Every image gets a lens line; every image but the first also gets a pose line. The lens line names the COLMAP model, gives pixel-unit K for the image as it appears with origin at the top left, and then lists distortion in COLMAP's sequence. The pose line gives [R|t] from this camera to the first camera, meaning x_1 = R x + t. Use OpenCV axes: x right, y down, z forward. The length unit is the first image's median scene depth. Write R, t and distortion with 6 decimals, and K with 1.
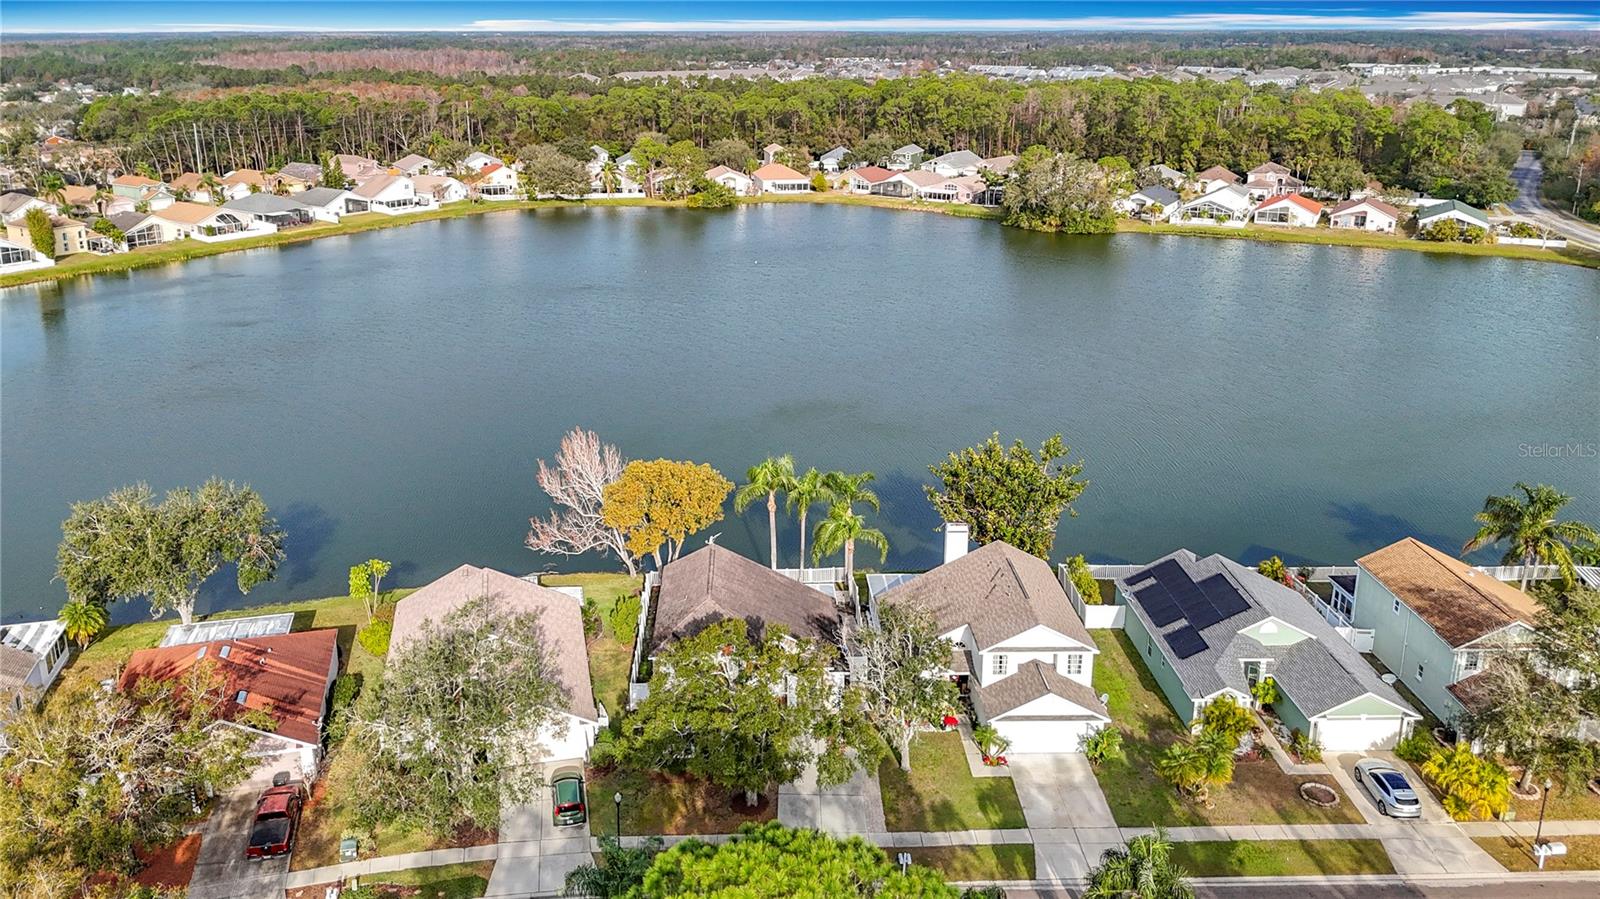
lens RADIAL K [[1132.1, 0, 799.3], [0, 1132.1, 450.8], [0, 0, 1]] dist [0.037692, -0.017262]
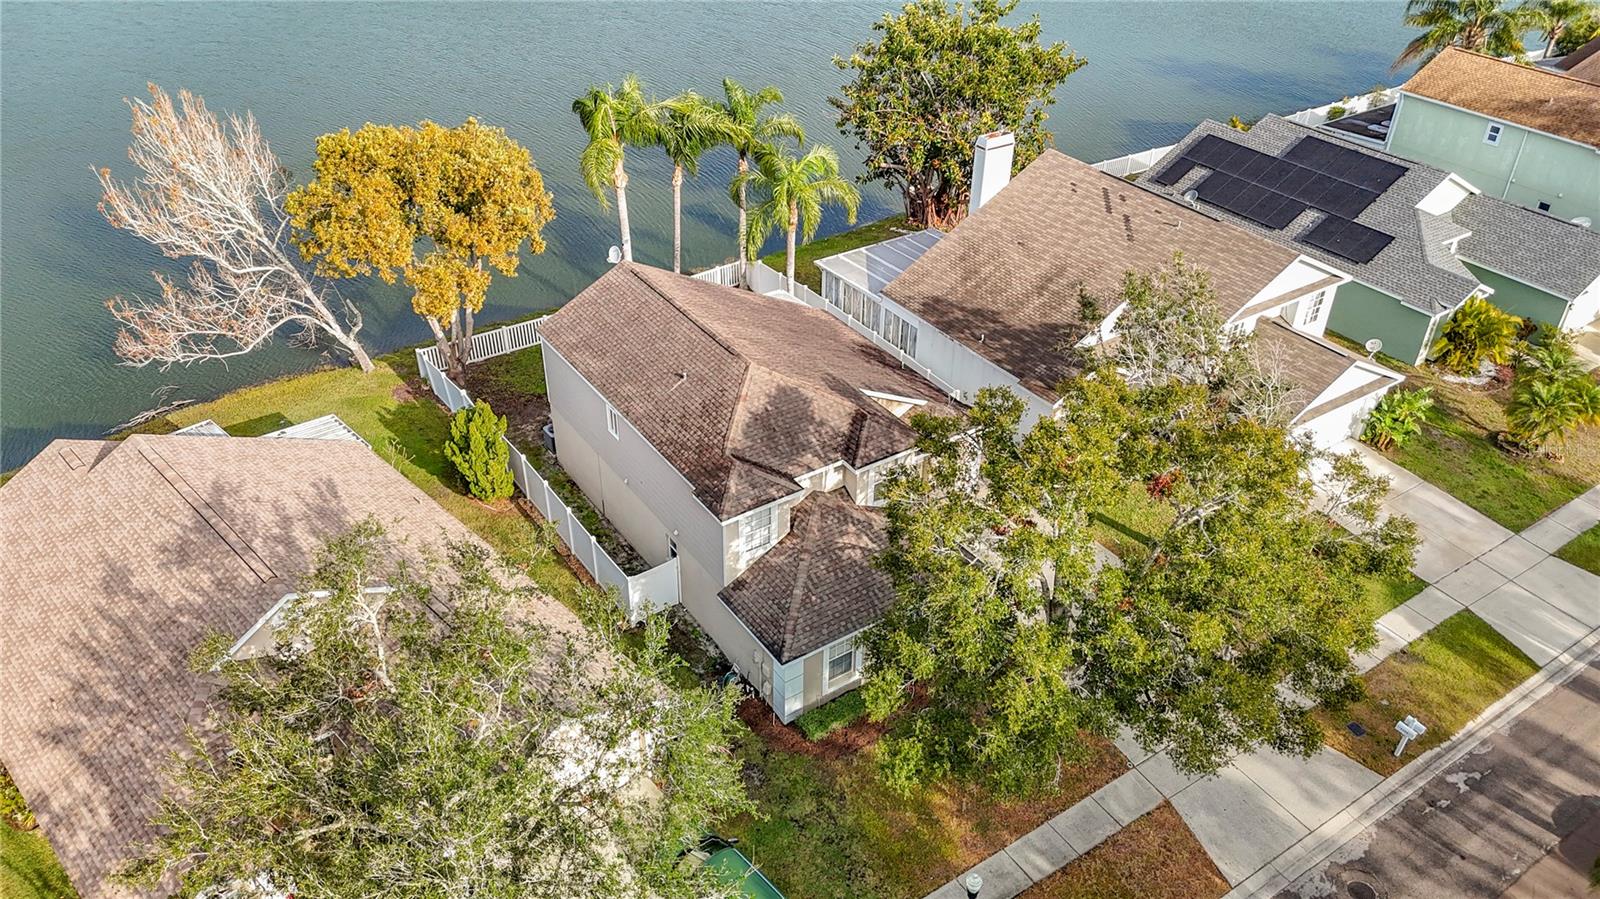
lens RADIAL K [[1132.1, 0, 799.5], [0, 1132.1, 446.7], [0, 0, 1]] dist [0.037692, -0.017262]
pose [[0.849764, -0.294281, 0.437379, -0.237235], [0.162060, 0.935335, 0.314460, 0.014131], [-0.501635, -0.196335, 0.842505, 0.492329]]
